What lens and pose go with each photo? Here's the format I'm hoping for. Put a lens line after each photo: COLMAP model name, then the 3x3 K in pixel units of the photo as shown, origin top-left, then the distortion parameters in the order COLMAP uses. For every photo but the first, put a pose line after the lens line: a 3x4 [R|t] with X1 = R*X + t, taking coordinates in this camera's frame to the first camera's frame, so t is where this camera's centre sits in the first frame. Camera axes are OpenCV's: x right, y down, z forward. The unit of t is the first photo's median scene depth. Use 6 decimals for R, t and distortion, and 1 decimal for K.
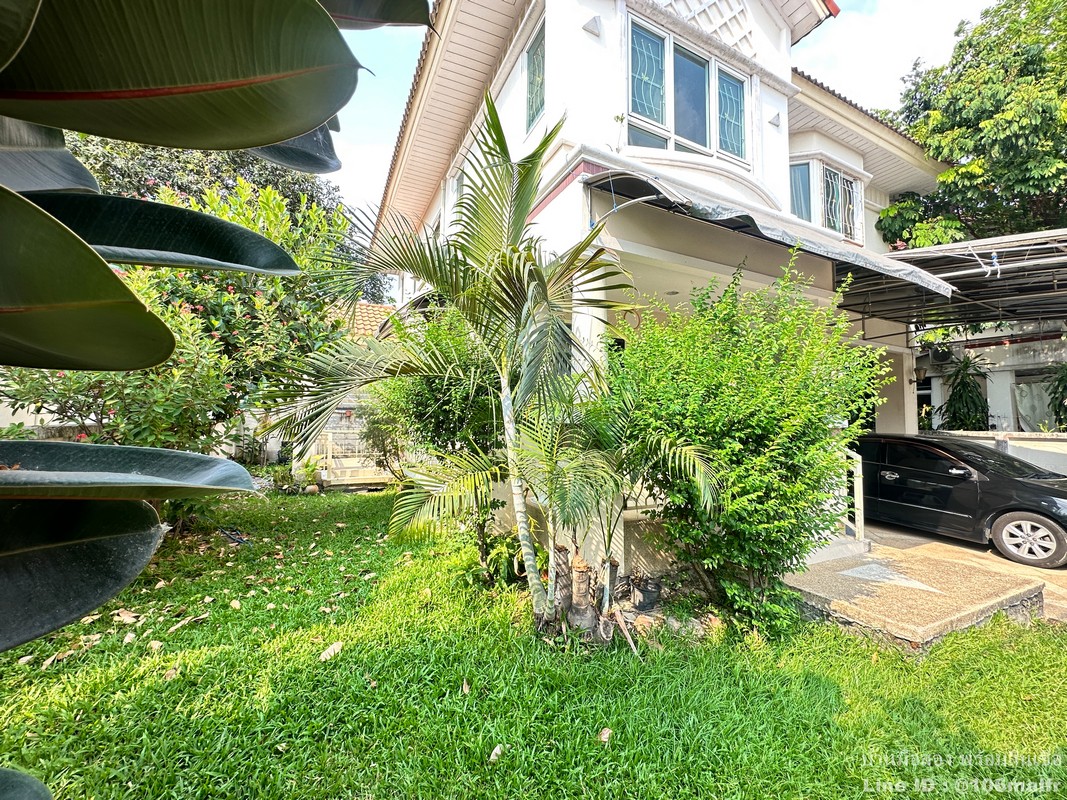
lens RADIAL K [[428.0, 0, 534.2], [0, 428.0, 398.8], [0, 0, 1]] dist [-0.003377, 0.000923]
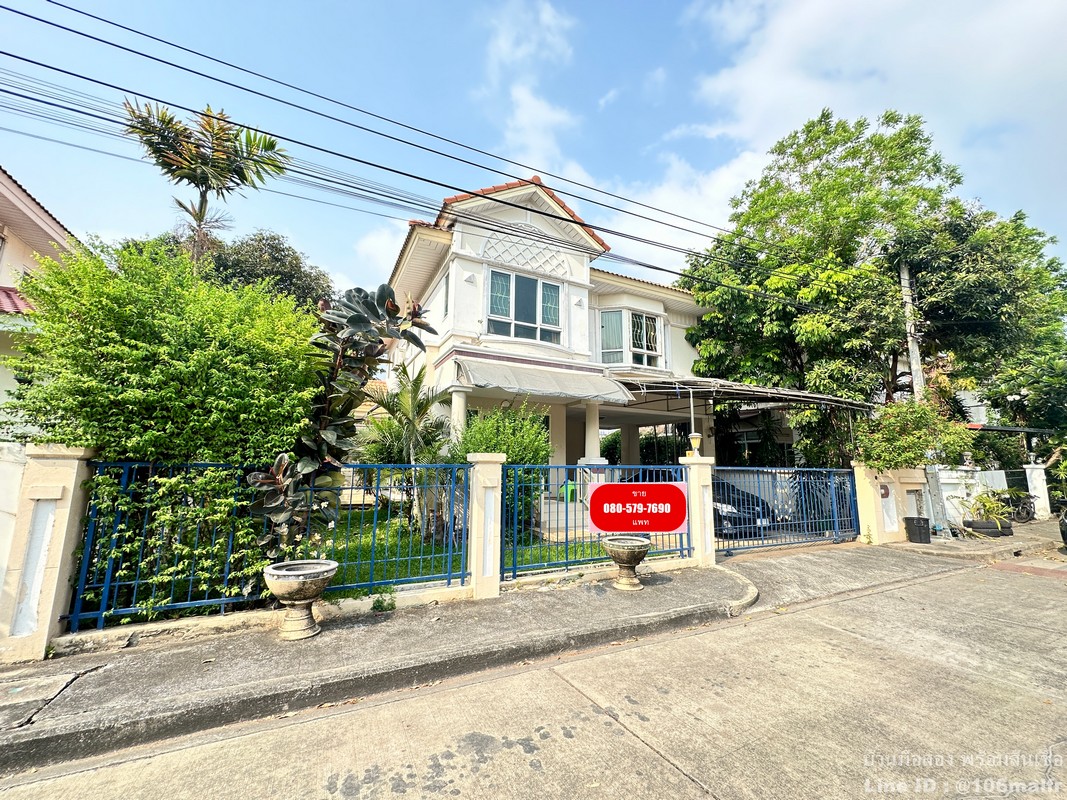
lens RADIAL K [[428.0, 0, 532.9], [0, 428.0, 400.2], [0, 0, 1]] dist [-0.003377, 0.000923]
pose [[0.999986, 0.000054, 0.005310, 0.604641], [0.000472, 0.995071, -0.099164, -0.052569], [-0.005289, 0.099165, 0.995057, -1.493665]]
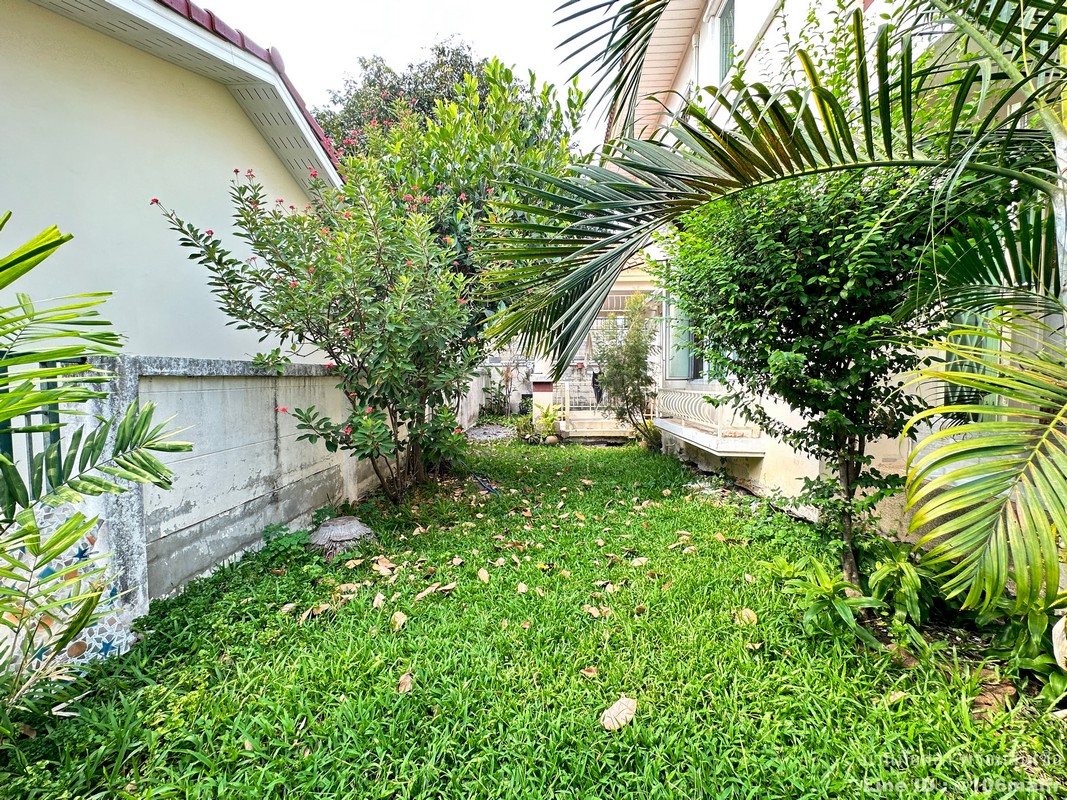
lens RADIAL K [[428.0, 0, 535.0], [0, 428.0, 403.9], [0, 0, 1]] dist [-0.003377, 0.000923]
pose [[0.878256, 0.008969, -0.478107, -0.247912], [0.042268, 0.994455, 0.096299, 0.097157], [0.476319, -0.104784, 0.873007, 0.400417]]
